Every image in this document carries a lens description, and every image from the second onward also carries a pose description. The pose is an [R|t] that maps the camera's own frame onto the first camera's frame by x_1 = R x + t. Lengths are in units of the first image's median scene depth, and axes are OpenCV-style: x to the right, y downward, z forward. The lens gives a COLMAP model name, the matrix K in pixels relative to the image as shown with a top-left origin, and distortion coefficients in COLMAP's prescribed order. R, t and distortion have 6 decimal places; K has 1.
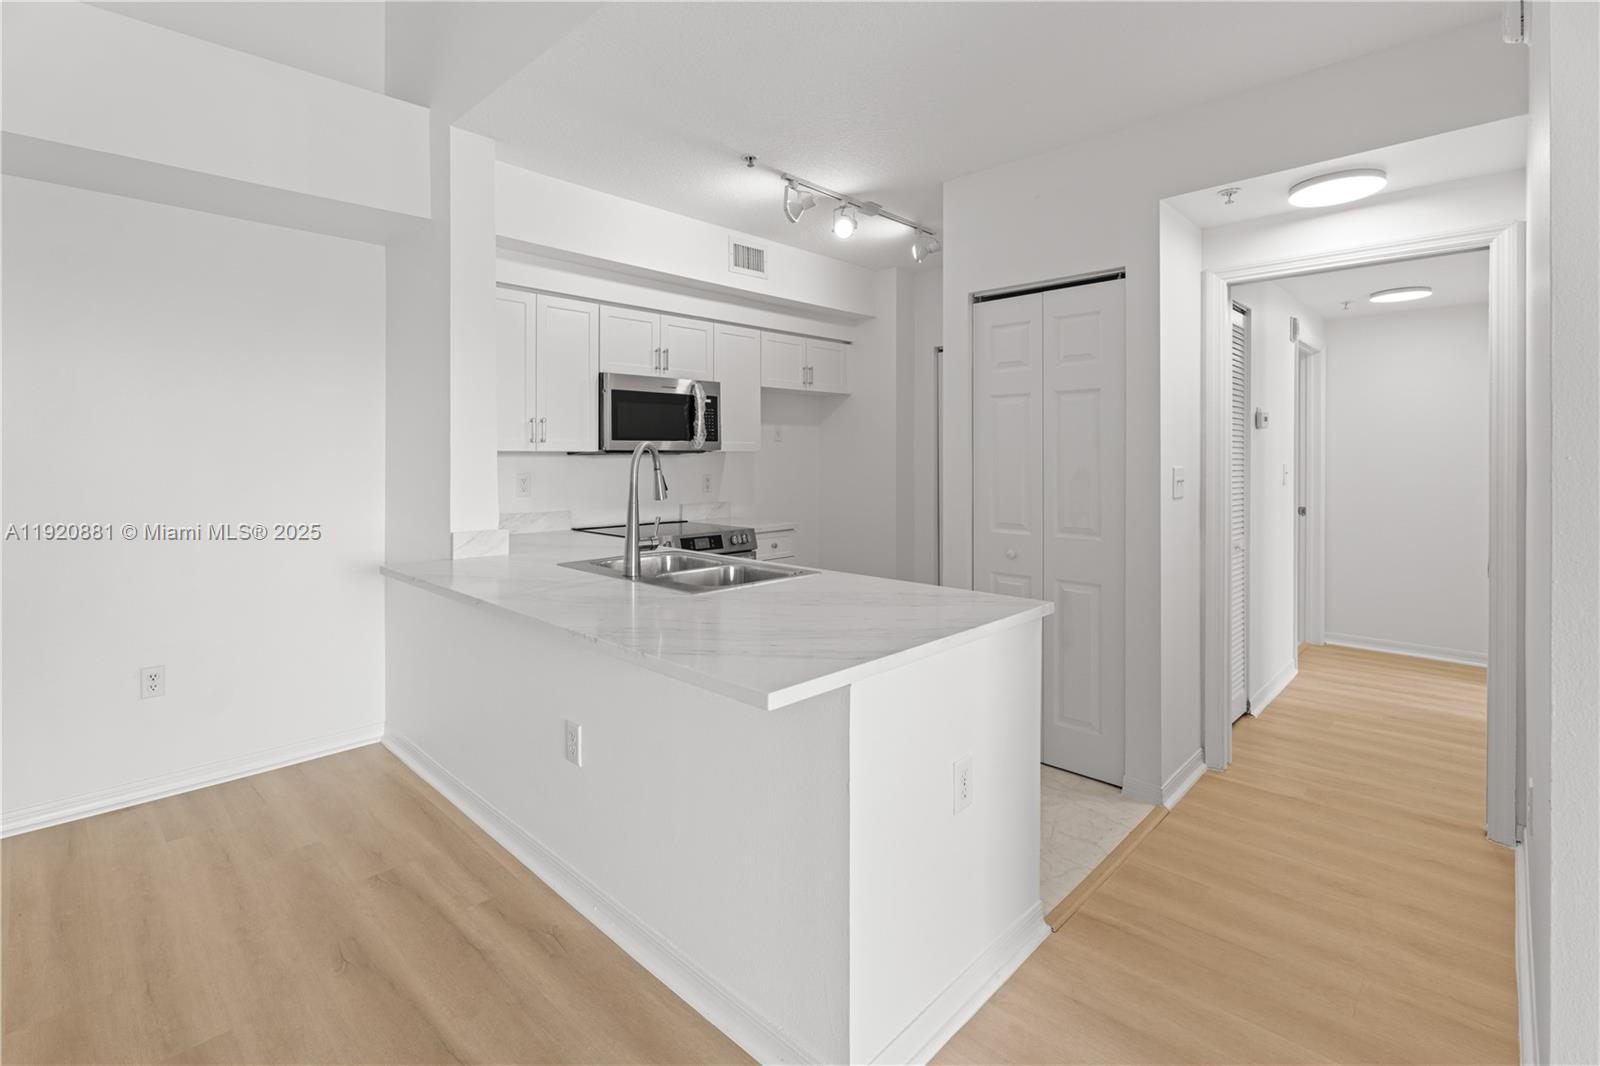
lens RADIAL K [[723.3, 0, 780.5], [0, 723.3, 457.7], [0, 0, 1]] dist [0.001825, -0.000415]
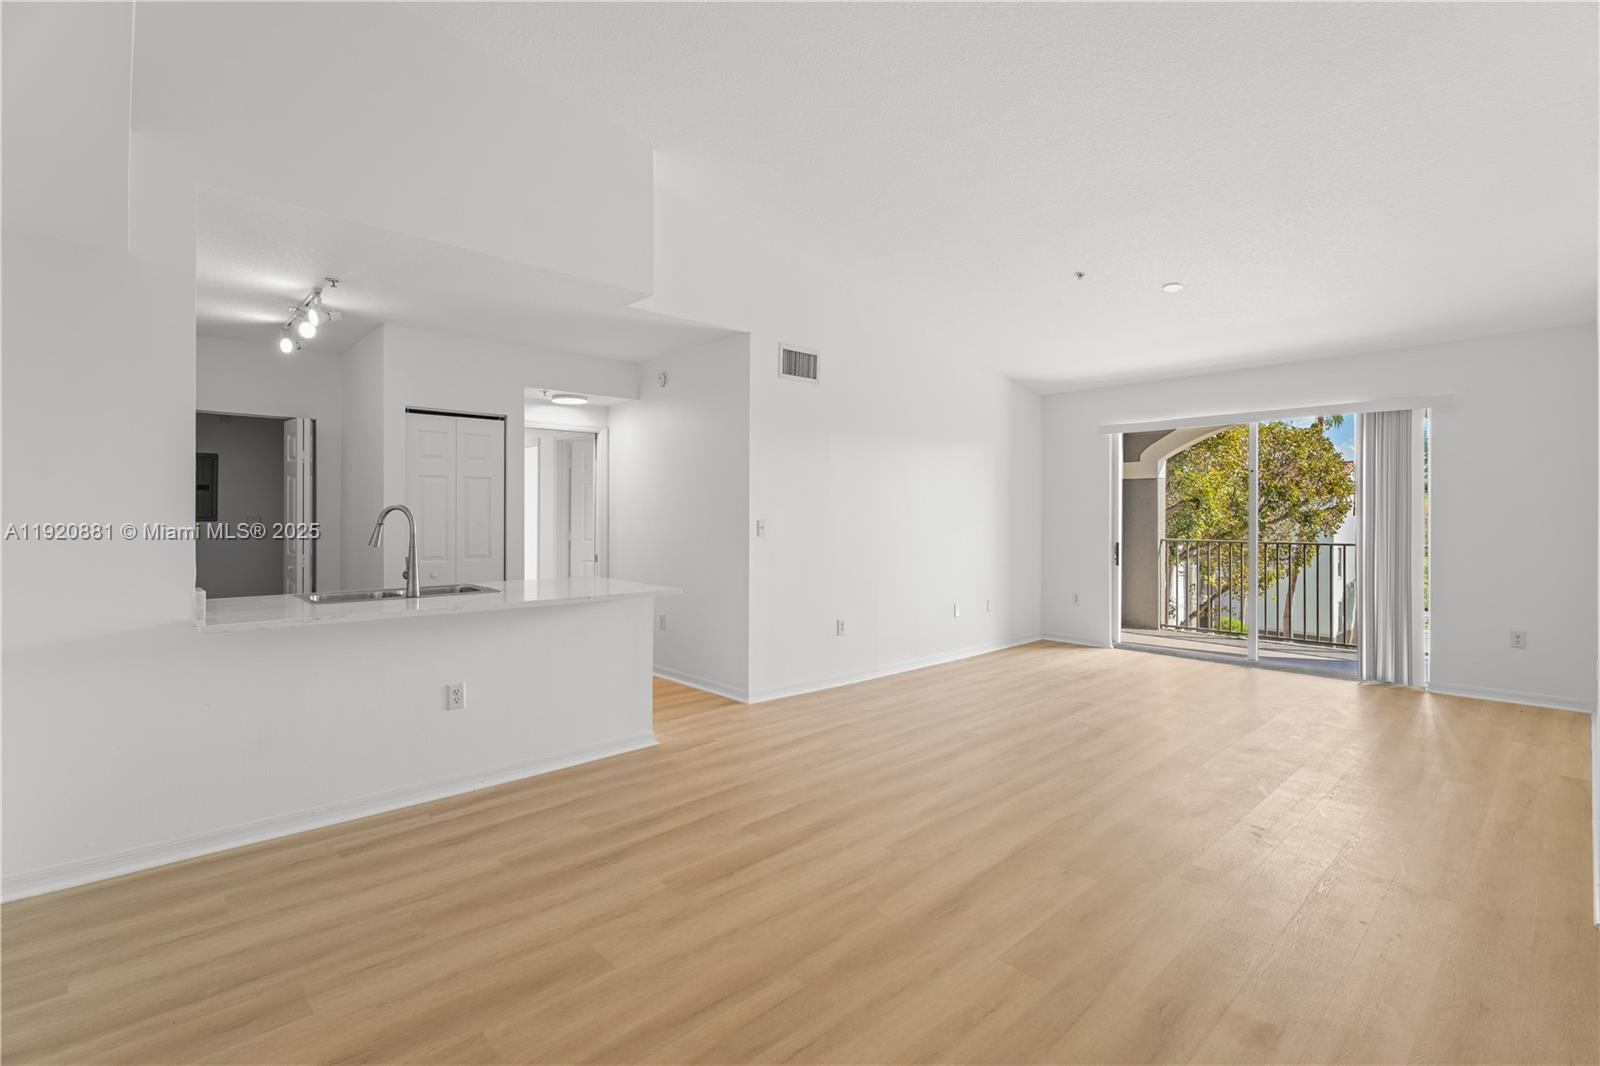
lens RADIAL K [[723.3, 0, 795.1], [0, 723.3, 518.5], [0, 0, 1]] dist [0.001825, -0.000415]
pose [[0.058364, -0.002267, 0.998293, -1.021384], [0.002049, 0.999996, 0.002151, 0.004818], [-0.998293, 0.001920, 0.058368, 0.097390]]
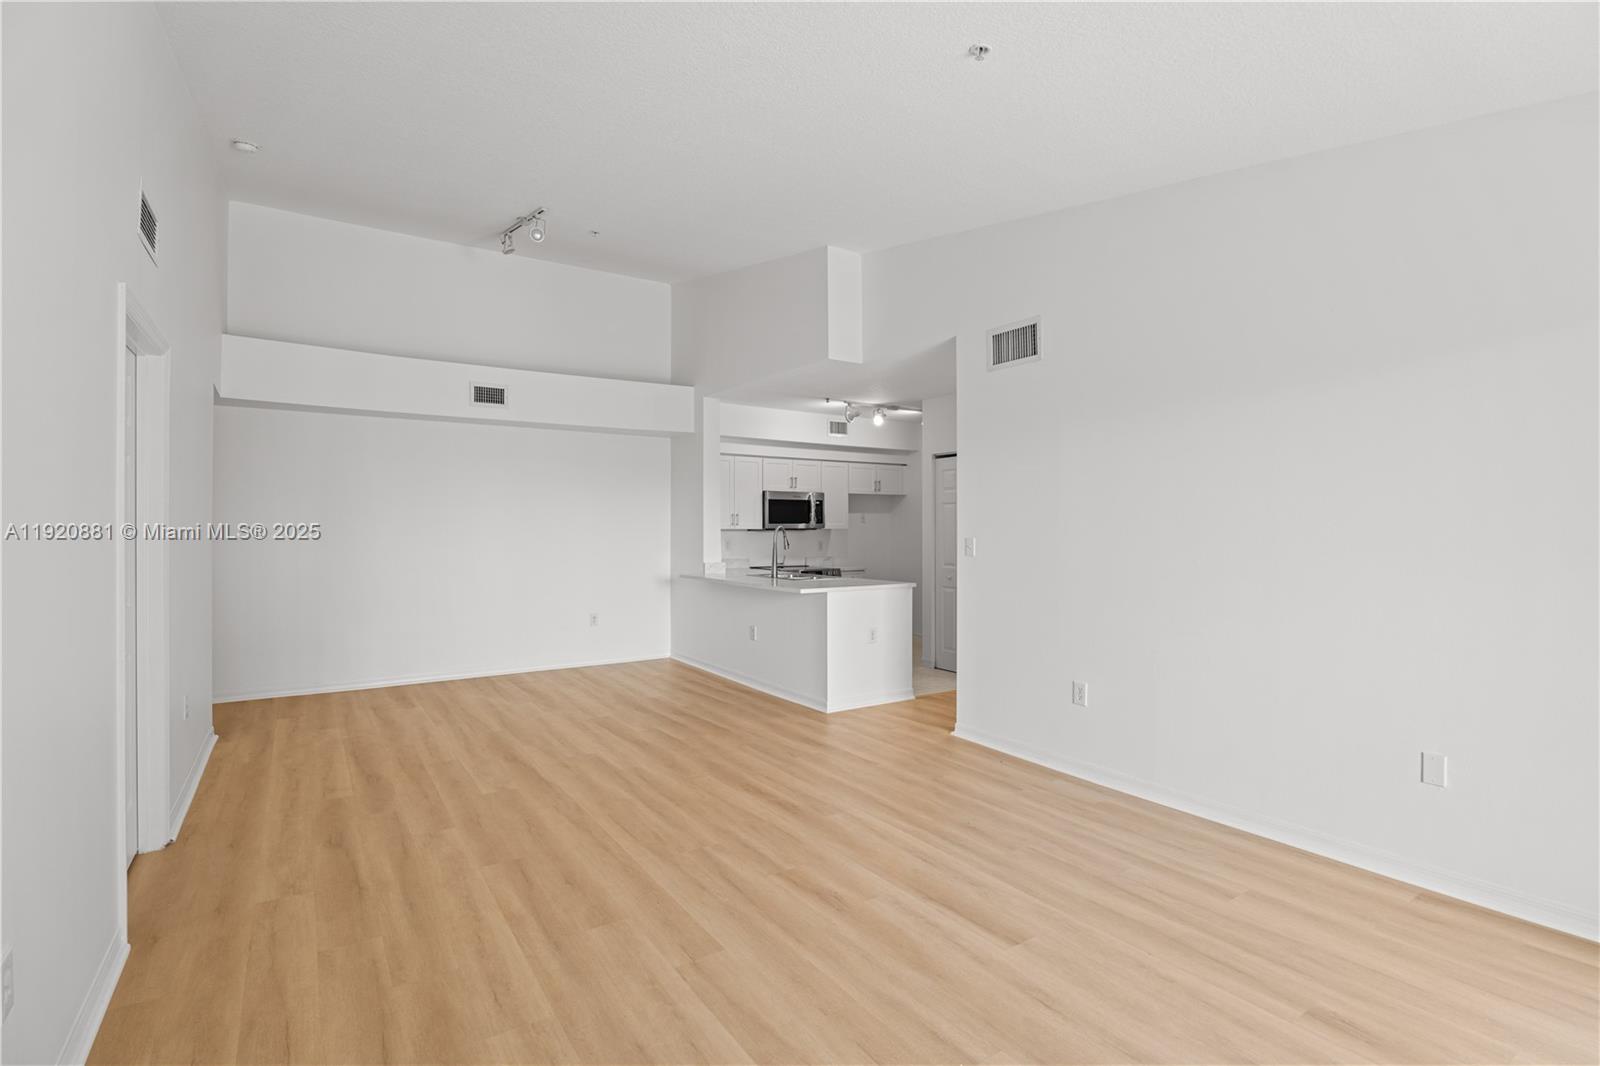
lens RADIAL K [[723.3, 0, 793.2], [0, 723.3, 536.7], [0, 0, 1]] dist [0.001825, -0.000415]
pose [[0.978719, 0.000478, -0.205204, 0.252399], [0.000739, 0.999983, 0.005856, 0.000706], [0.205203, -0.005883, 0.978702, -0.981752]]
